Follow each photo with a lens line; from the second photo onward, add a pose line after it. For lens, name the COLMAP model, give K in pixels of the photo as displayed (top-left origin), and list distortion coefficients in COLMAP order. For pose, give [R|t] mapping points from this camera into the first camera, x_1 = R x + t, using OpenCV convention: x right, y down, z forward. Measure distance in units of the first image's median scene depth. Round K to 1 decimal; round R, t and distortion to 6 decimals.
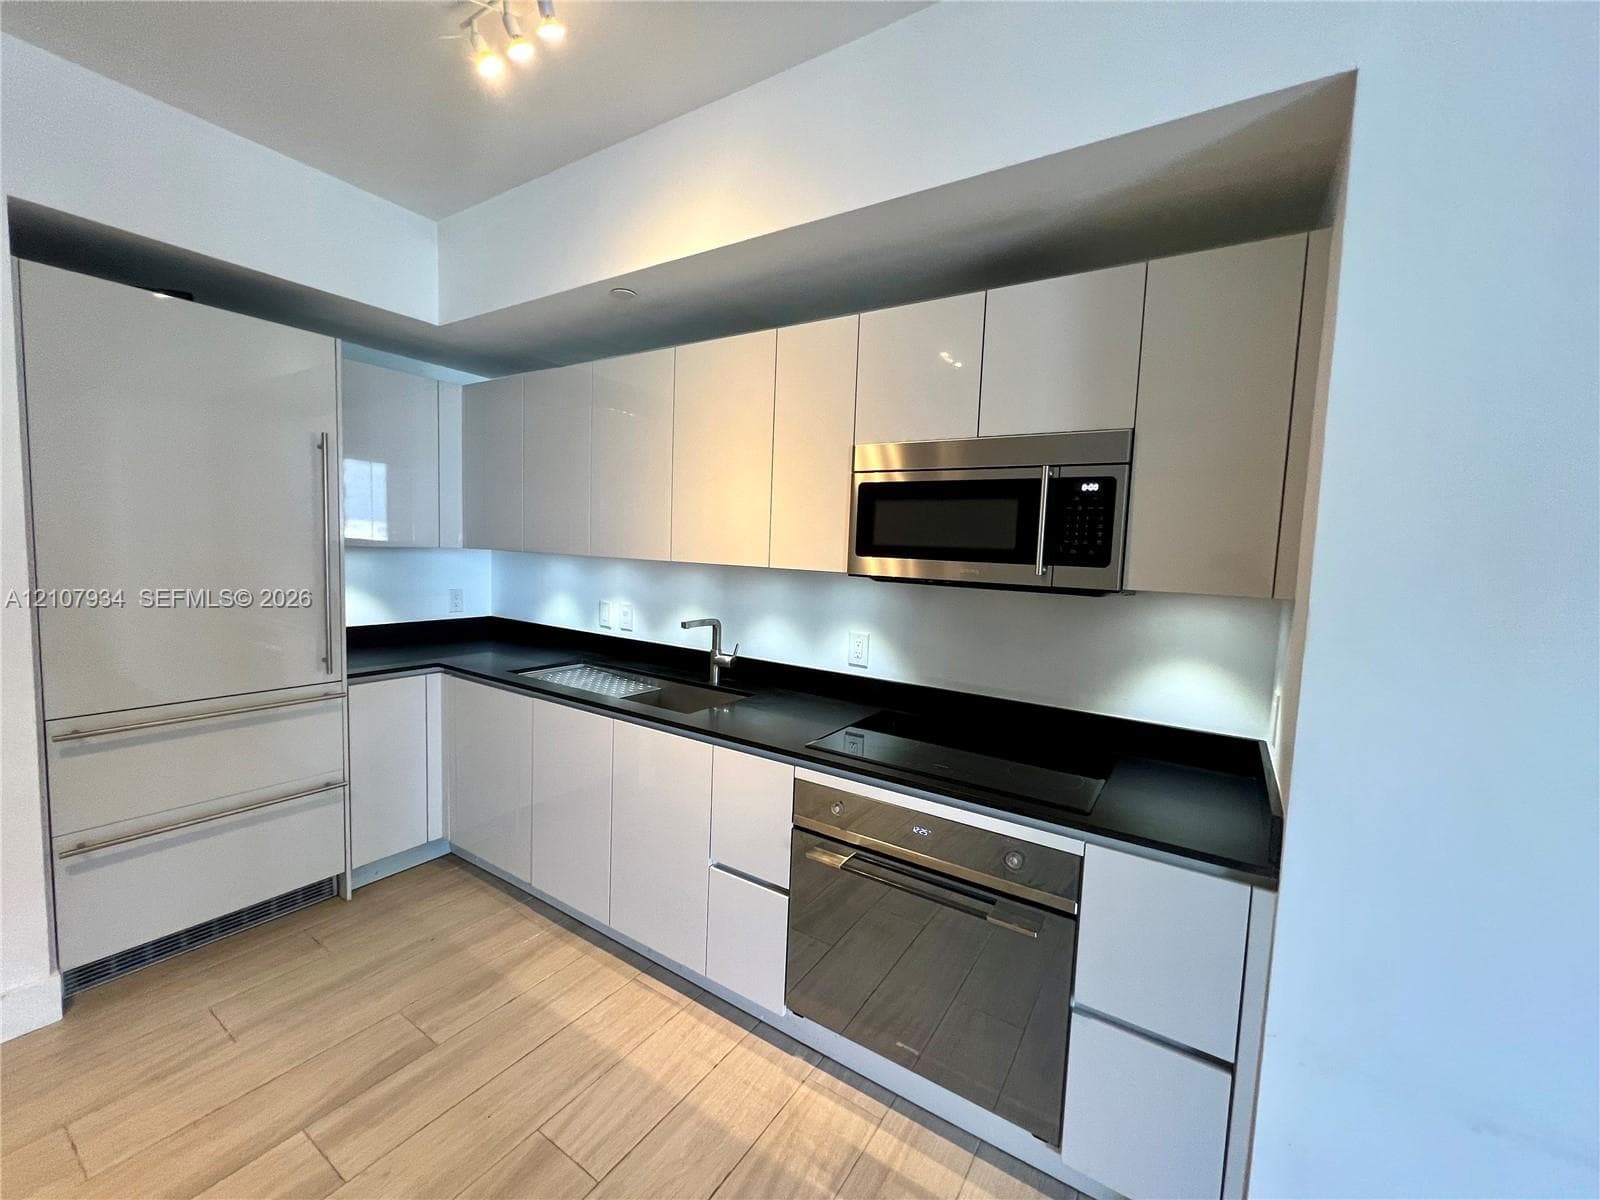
lens RADIAL K [[643.7, 0, 797.3], [0, 643.7, 598.6], [0, 0, 1]] dist [-0.001201, 0.000091]
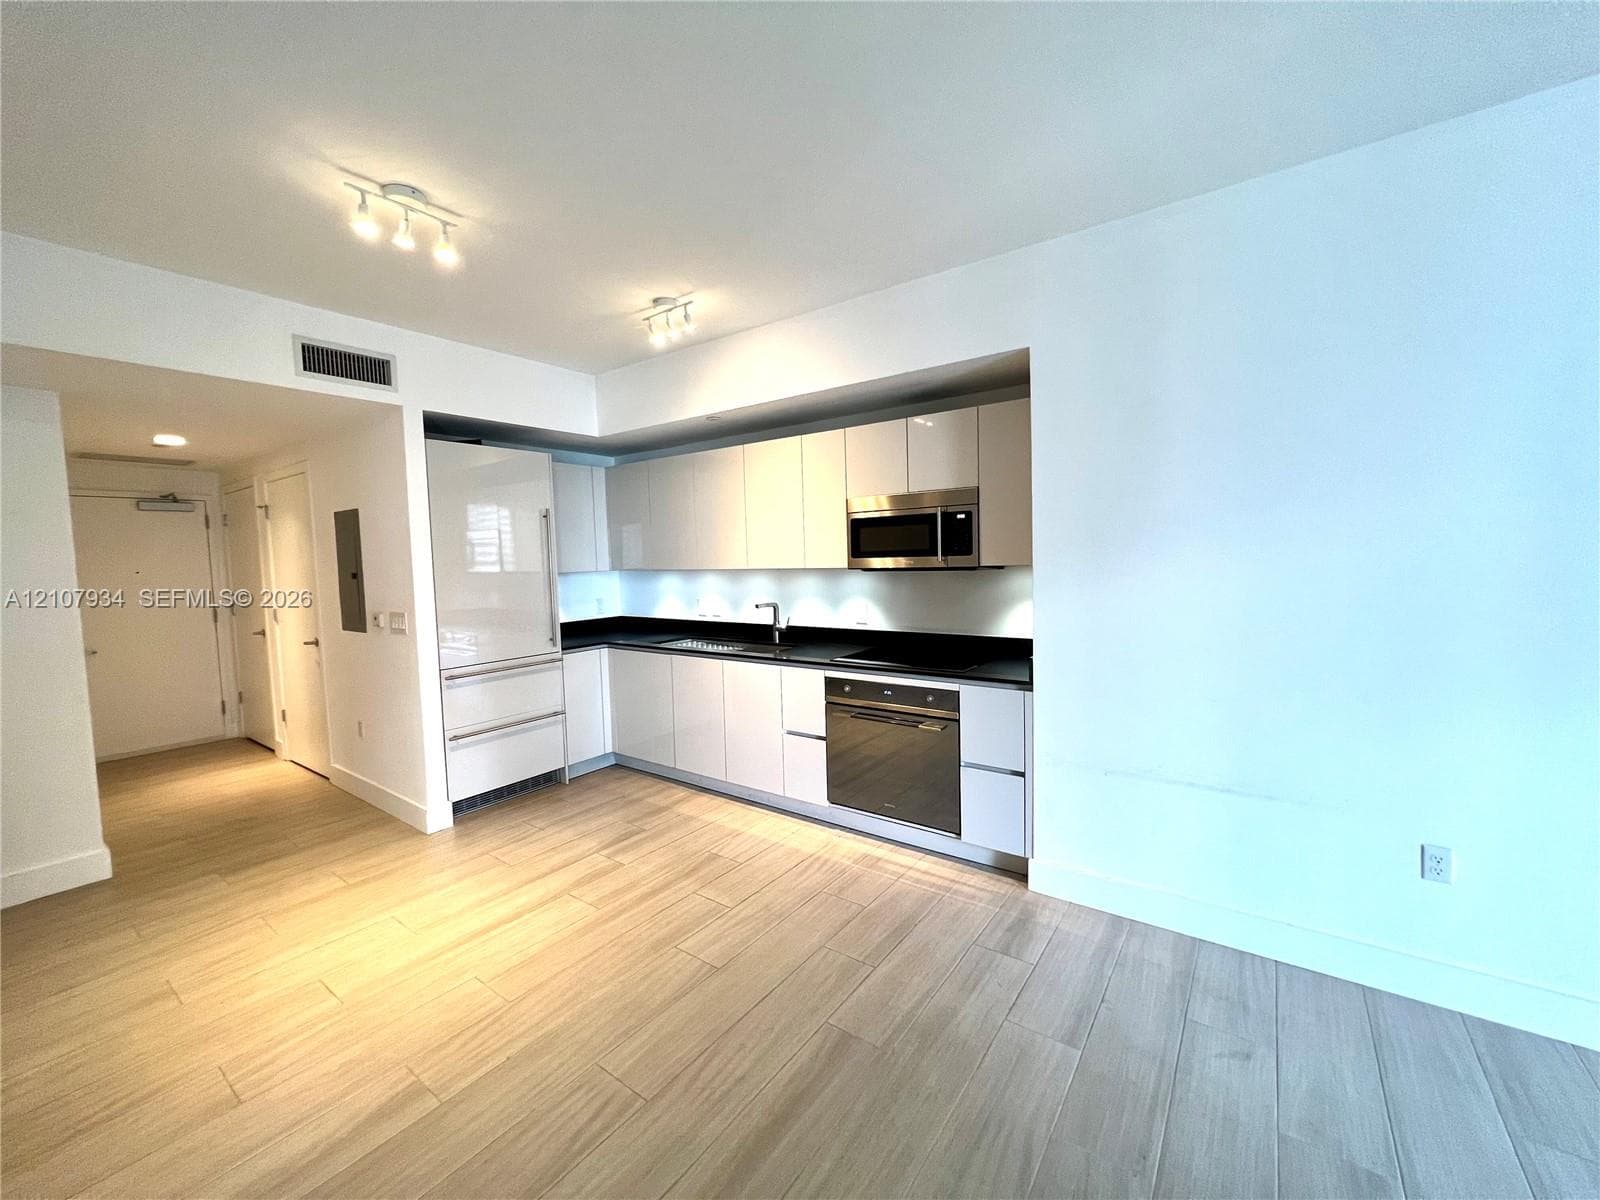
lens RADIAL K [[643.7, 0, 799.1], [0, 643.7, 602.5], [0, 0, 1]] dist [-0.001201, 0.000091]
pose [[0.996263, -0.062023, -0.060110, 0.039799], [0.061400, 0.998039, -0.012162, 0.065624], [0.060747, 0.008426, 0.998118, -0.755602]]
